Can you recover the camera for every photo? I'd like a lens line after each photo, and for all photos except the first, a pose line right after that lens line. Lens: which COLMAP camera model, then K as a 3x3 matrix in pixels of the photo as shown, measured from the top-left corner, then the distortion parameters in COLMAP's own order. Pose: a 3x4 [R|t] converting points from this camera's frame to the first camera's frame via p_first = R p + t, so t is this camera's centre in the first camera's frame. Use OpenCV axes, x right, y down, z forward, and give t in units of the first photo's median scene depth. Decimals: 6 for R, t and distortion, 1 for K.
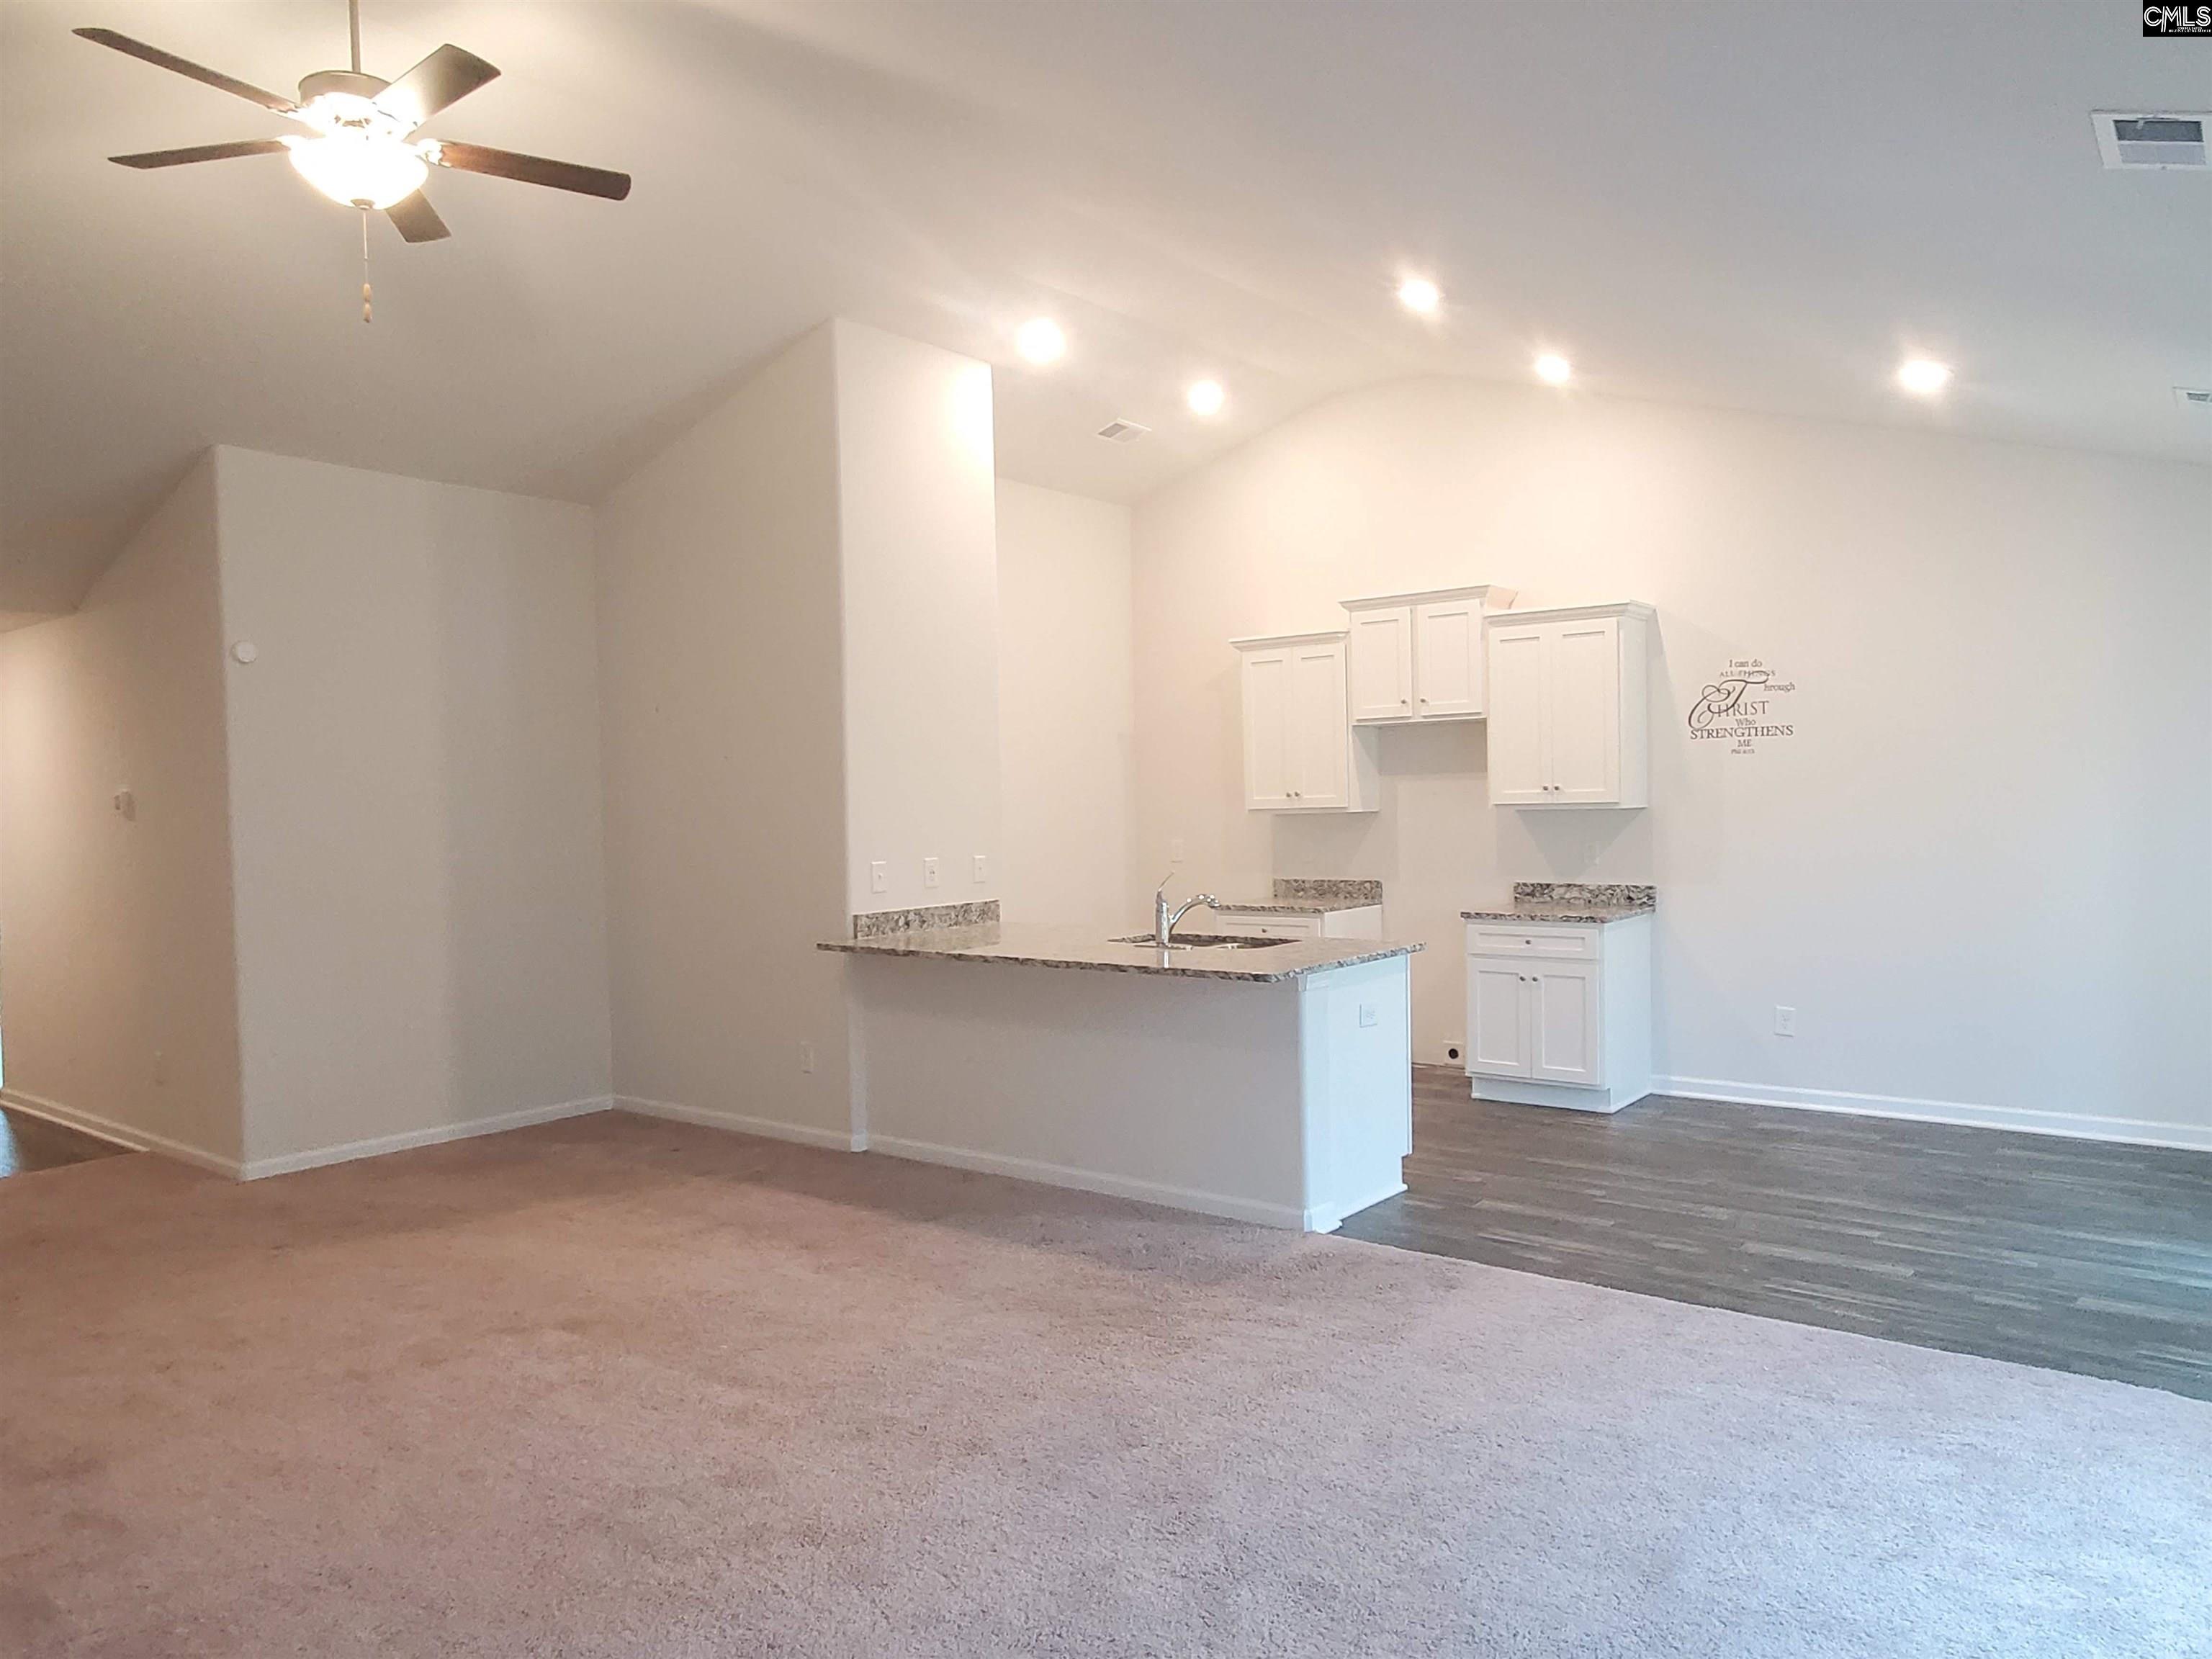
lens RADIAL K [[1487.2, 0, 1135.5], [0, 1487.2, 846.5], [0, 0, 1]] dist [-0.000266, 0.001012]
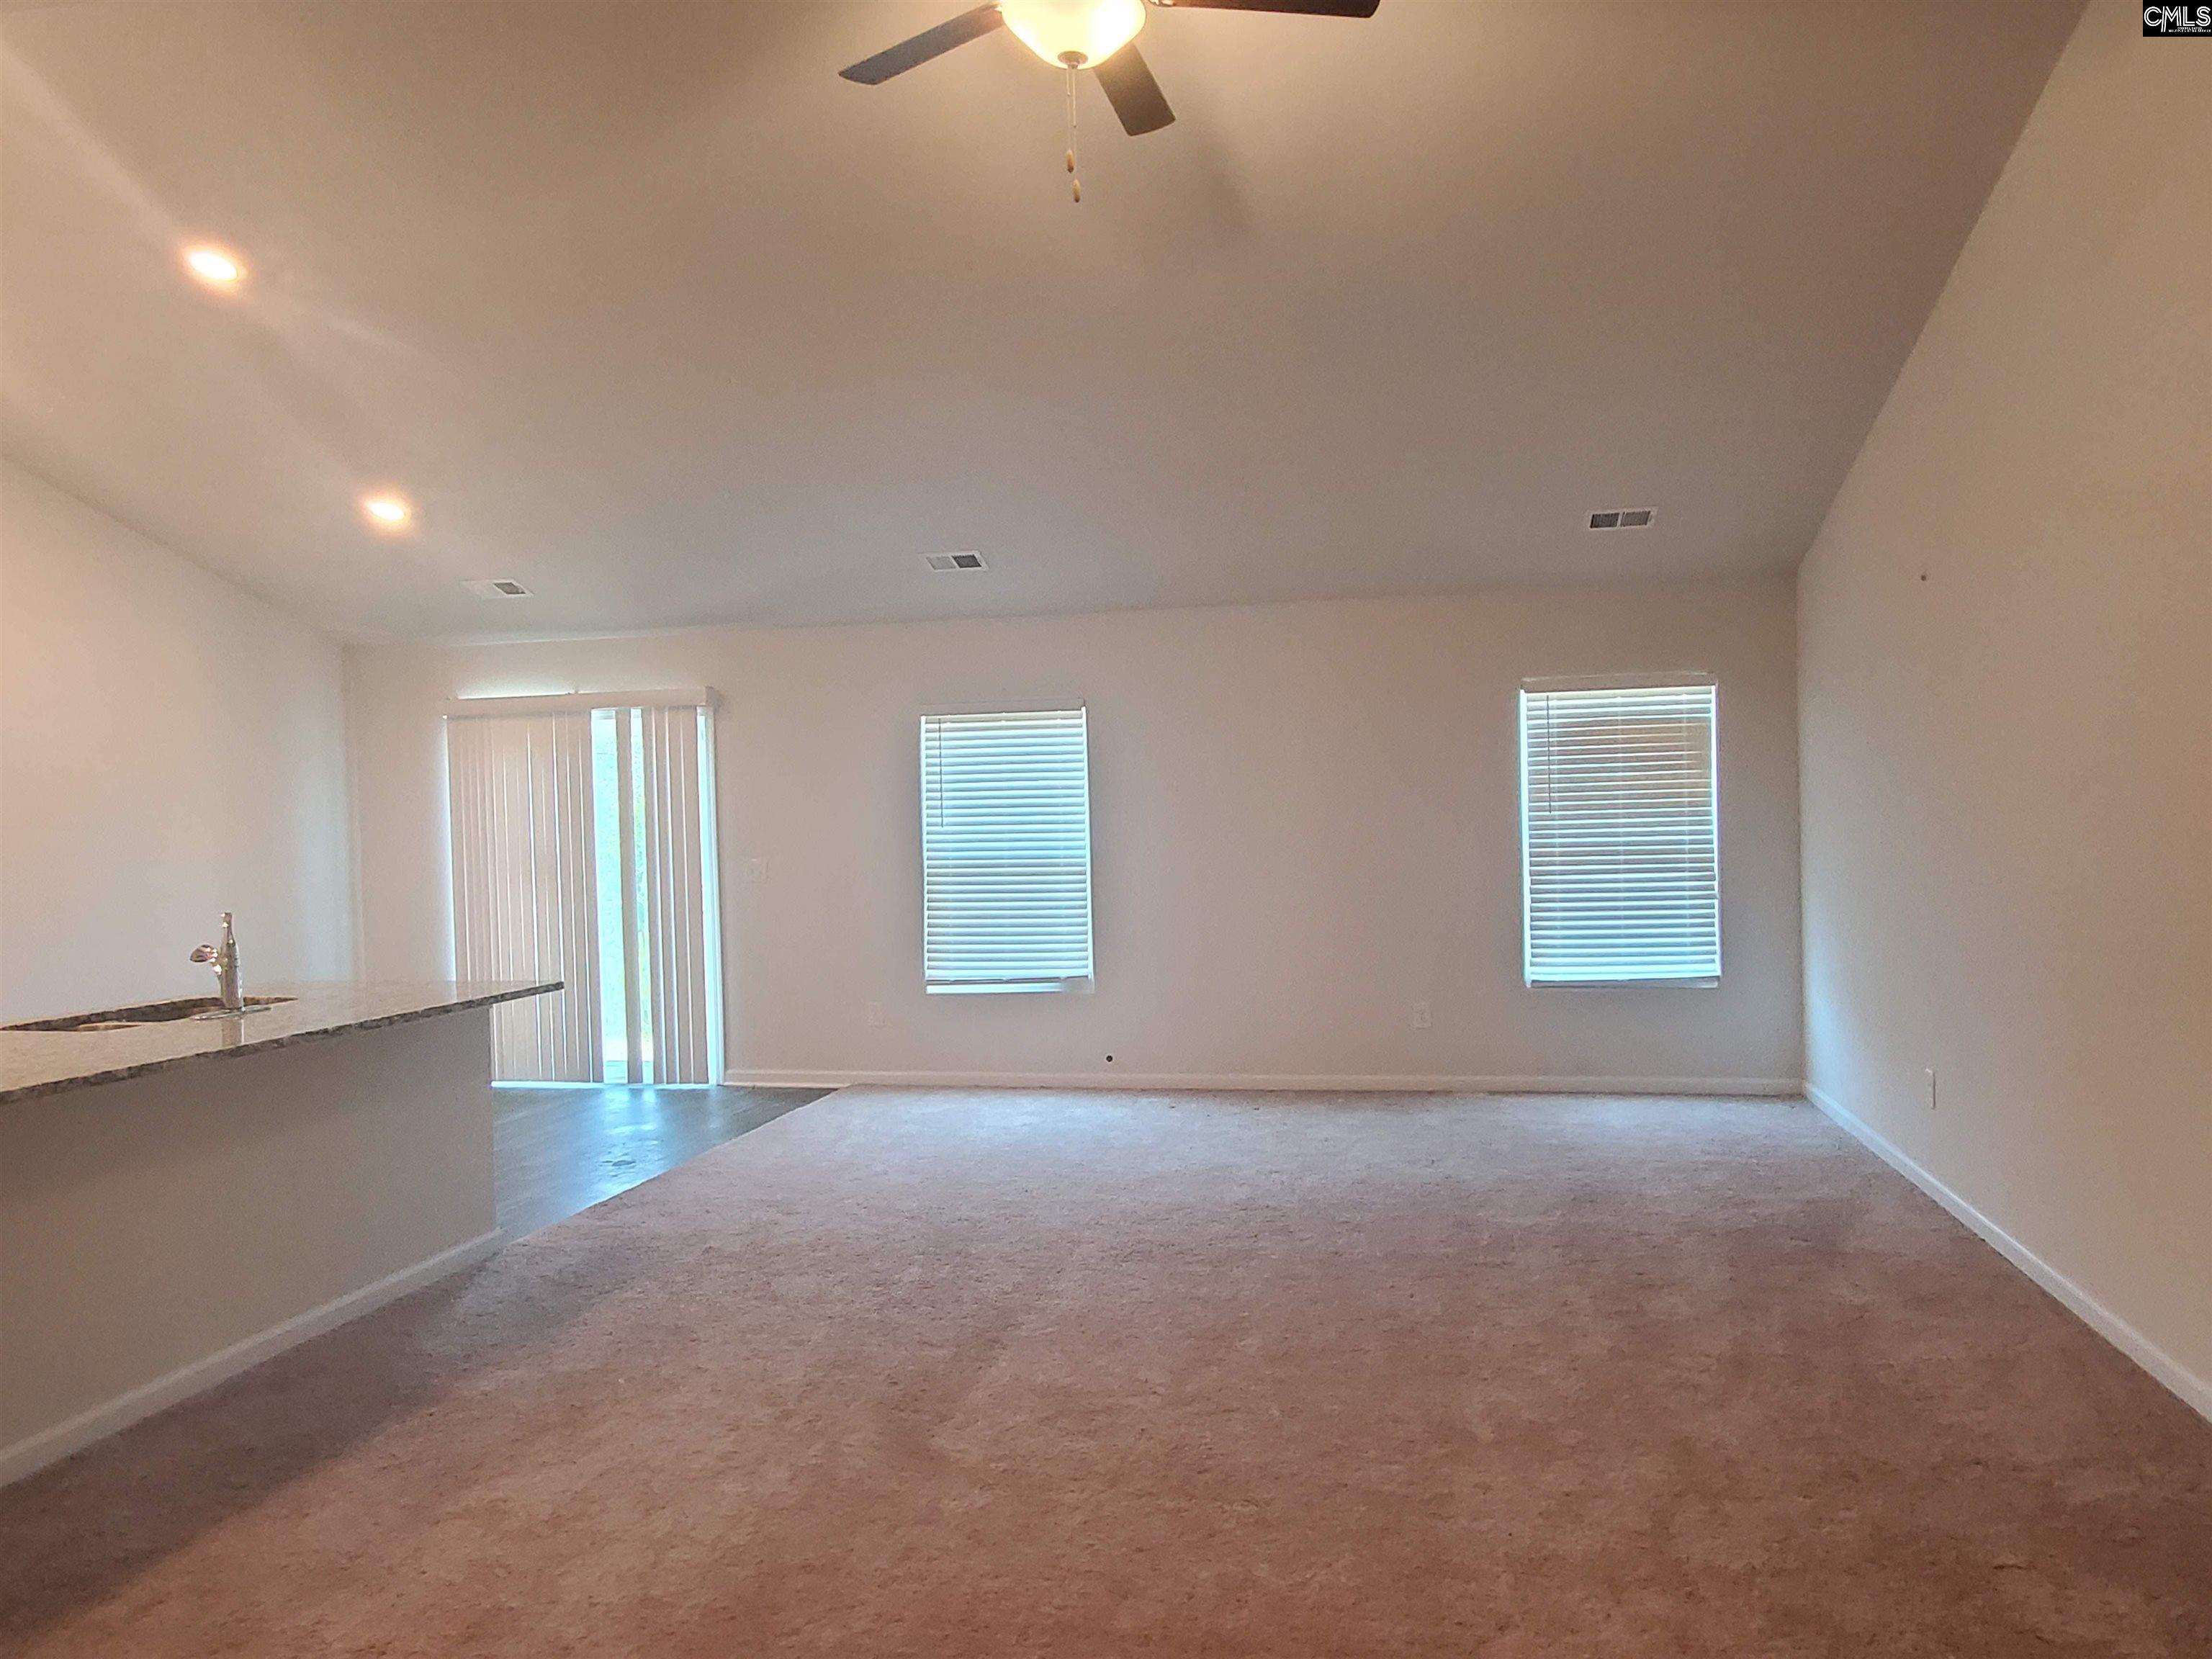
lens RADIAL K [[1487.2, 0, 1135.5], [0, 1487.2, 846.5], [0, 0, 1]] dist [-0.000266, 0.001012]
pose [[-0.440718, 0.014932, 0.897521, -0.671484], [0.063784, 0.997855, 0.014719, 0.001153], [-0.895377, 0.063734, -0.440725, 0.721305]]
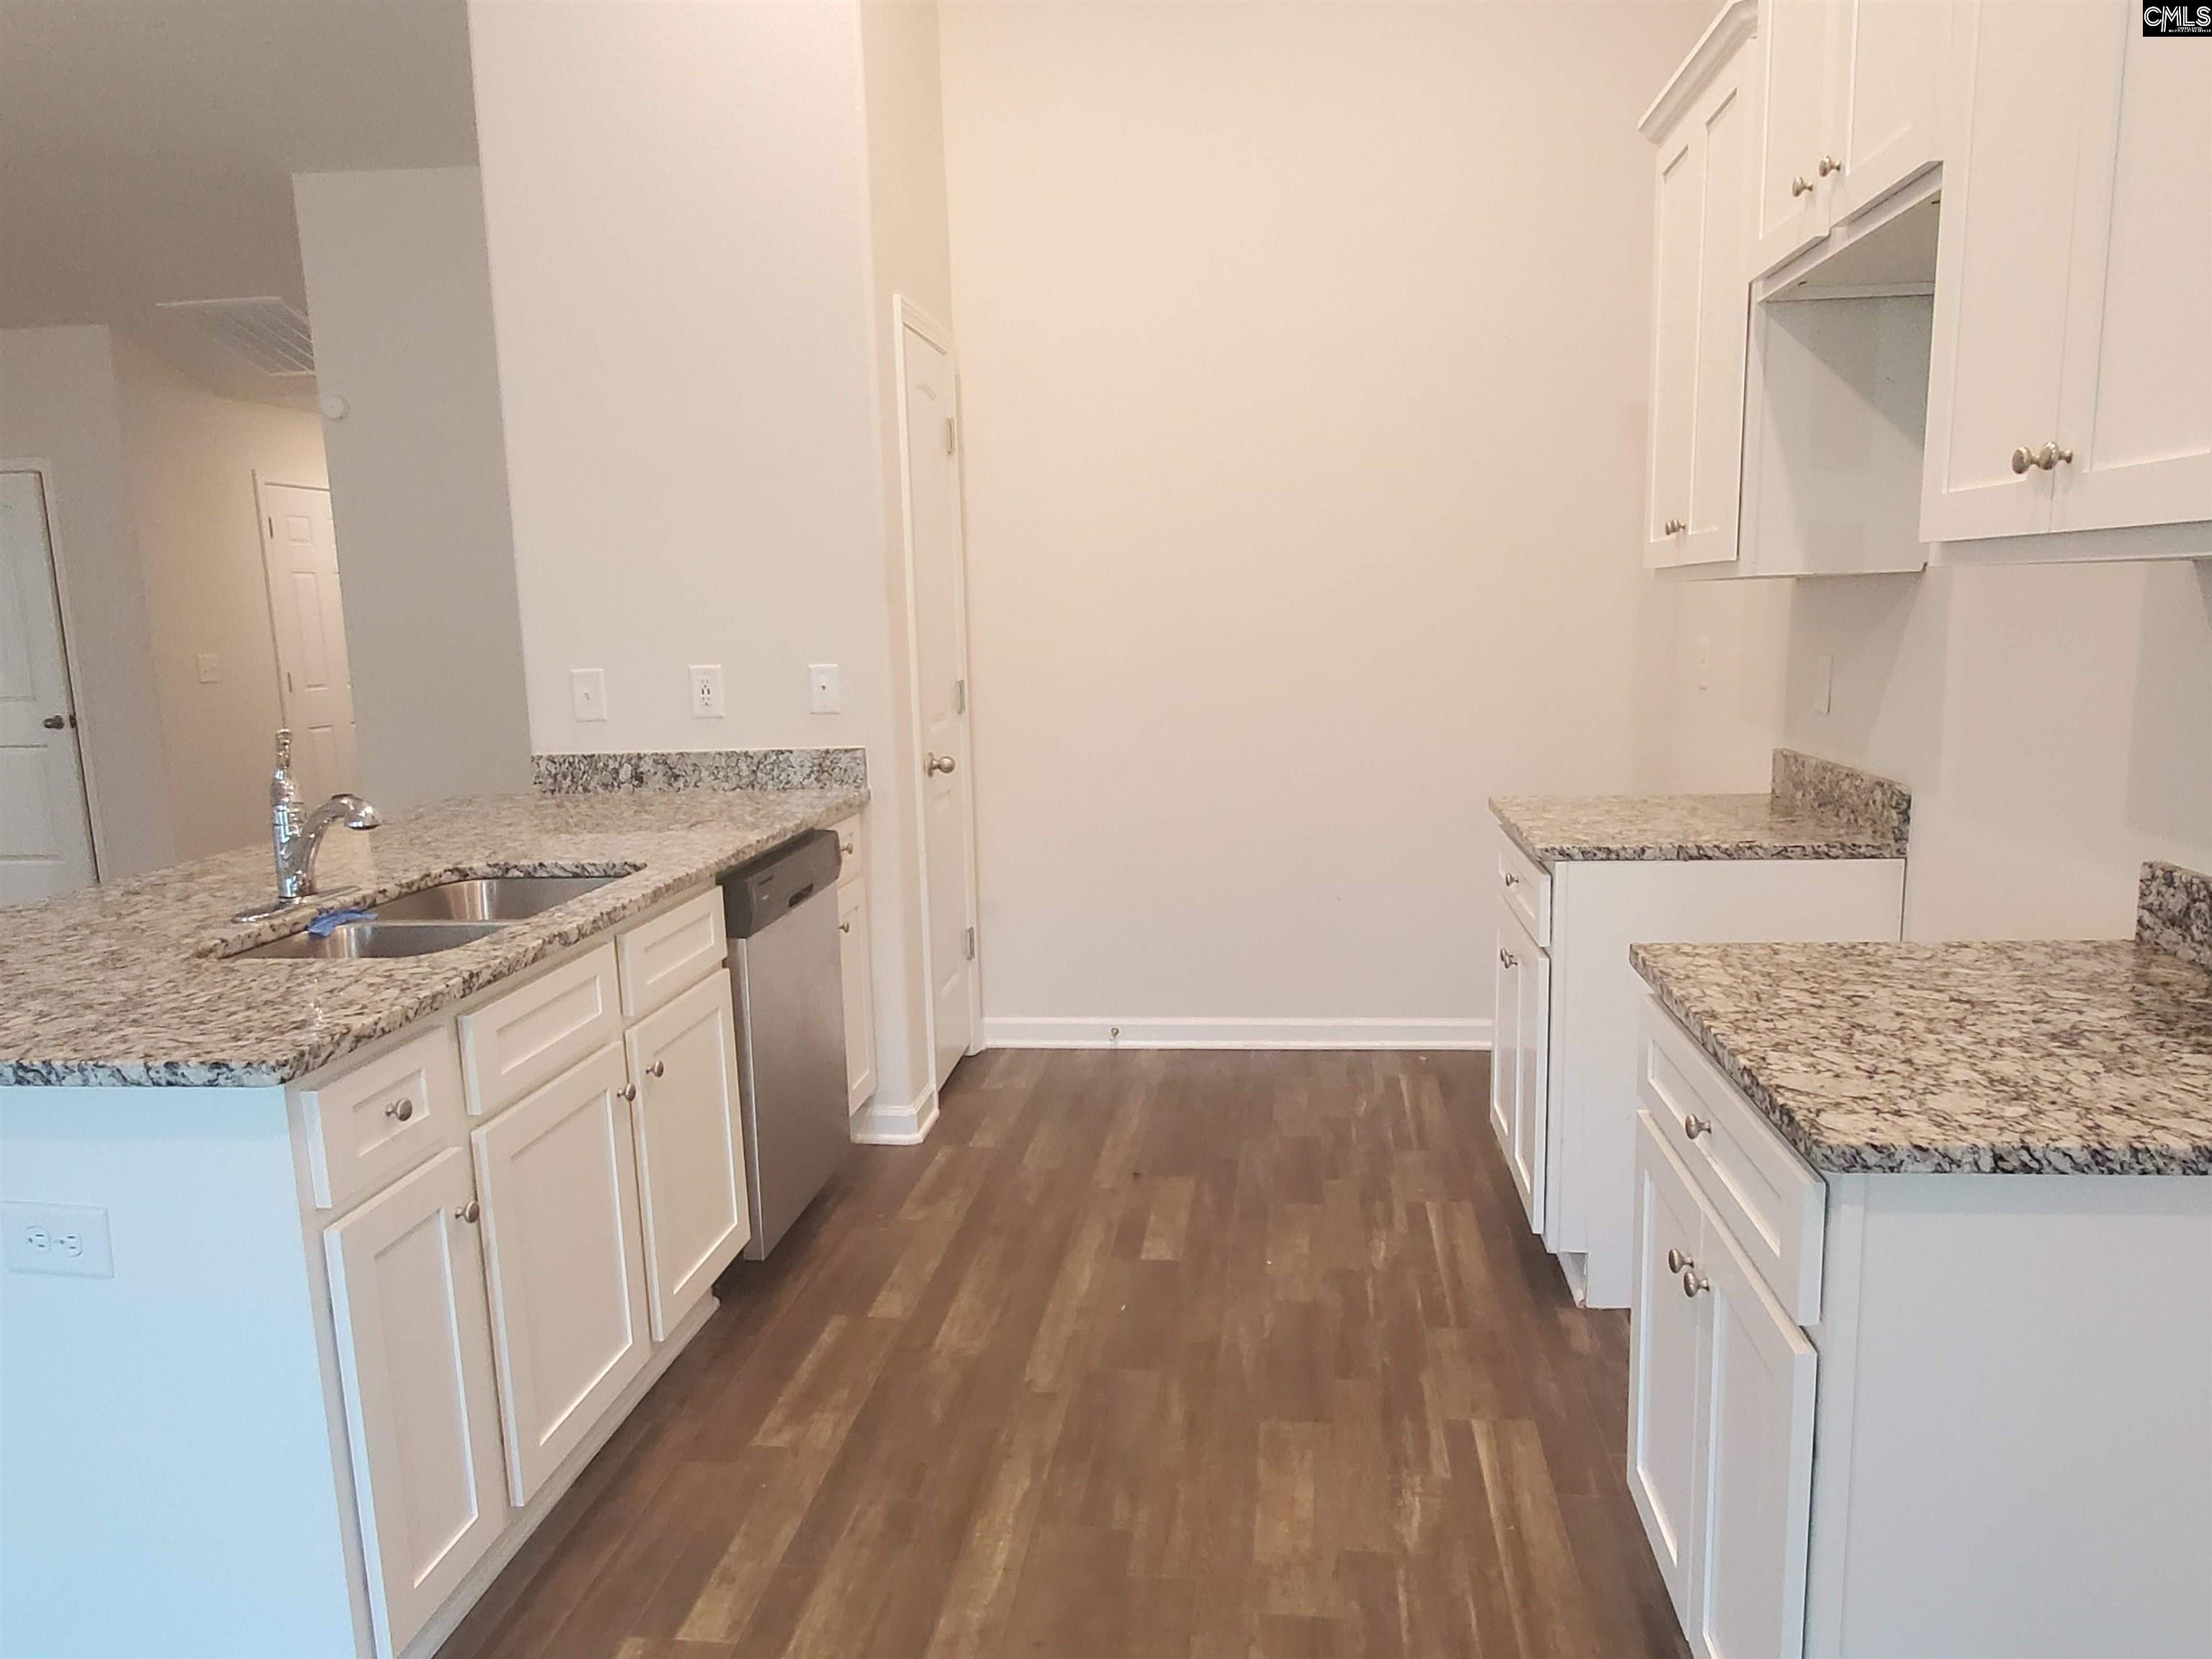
lens RADIAL K [[1487.2, 0, 1135.5], [0, 1487.2, 846.5], [0, 0, 1]] dist [-0.000266, 0.001012]
pose [[0.531786, 0.147835, -0.833875, 0.392586], [-0.011849, 0.985848, 0.167221, -0.018735], [0.846796, -0.079046, 0.526012, 0.771282]]
